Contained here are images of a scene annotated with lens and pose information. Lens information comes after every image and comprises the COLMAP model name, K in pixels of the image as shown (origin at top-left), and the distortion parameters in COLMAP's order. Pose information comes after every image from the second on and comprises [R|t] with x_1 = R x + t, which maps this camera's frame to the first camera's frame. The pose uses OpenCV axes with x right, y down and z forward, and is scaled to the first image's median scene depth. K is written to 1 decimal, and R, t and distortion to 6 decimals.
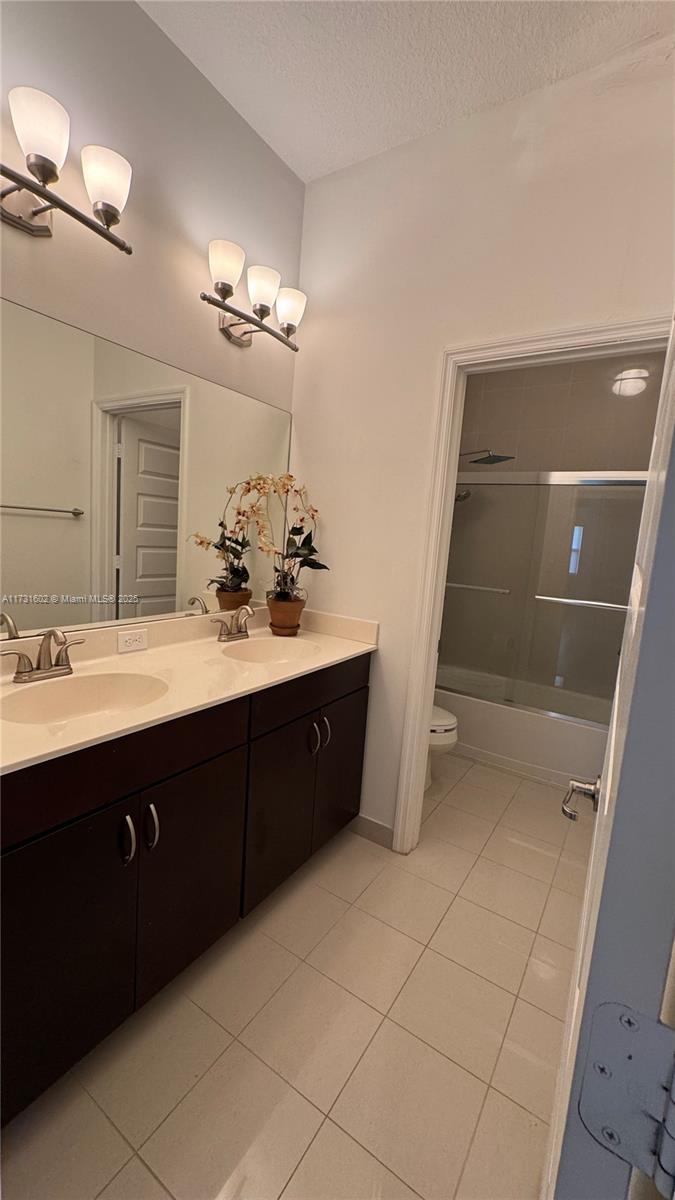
lens RADIAL K [[480.5, 0, 334.7], [0, 480.5, 599.8], [0, 0, 1]] dist [-0.000376, 0.000284]
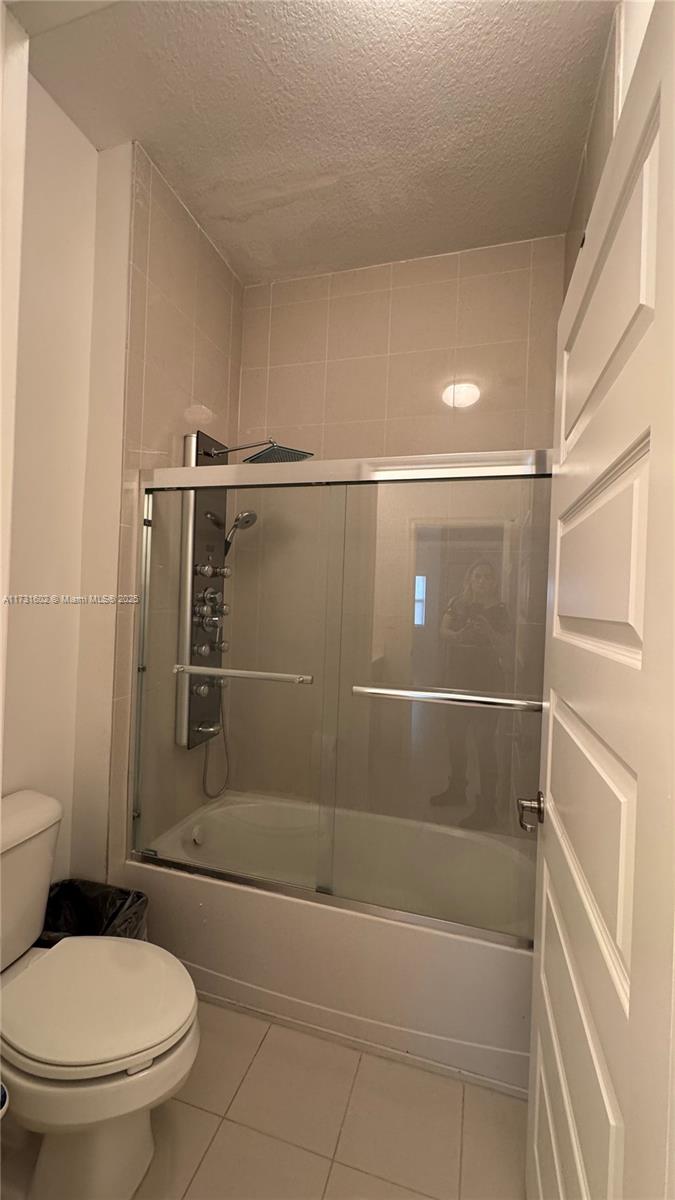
lens RADIAL K [[480.5, 0, 338.5], [0, 480.5, 596.3], [0, 0, 1]] dist [-0.000376, 0.000284]
pose [[0.956257, -0.021813, 0.291714, 0.166238], [0.057190, 0.991913, -0.113301, -0.031060], [-0.286883, 0.125028, 0.949772, 0.332740]]
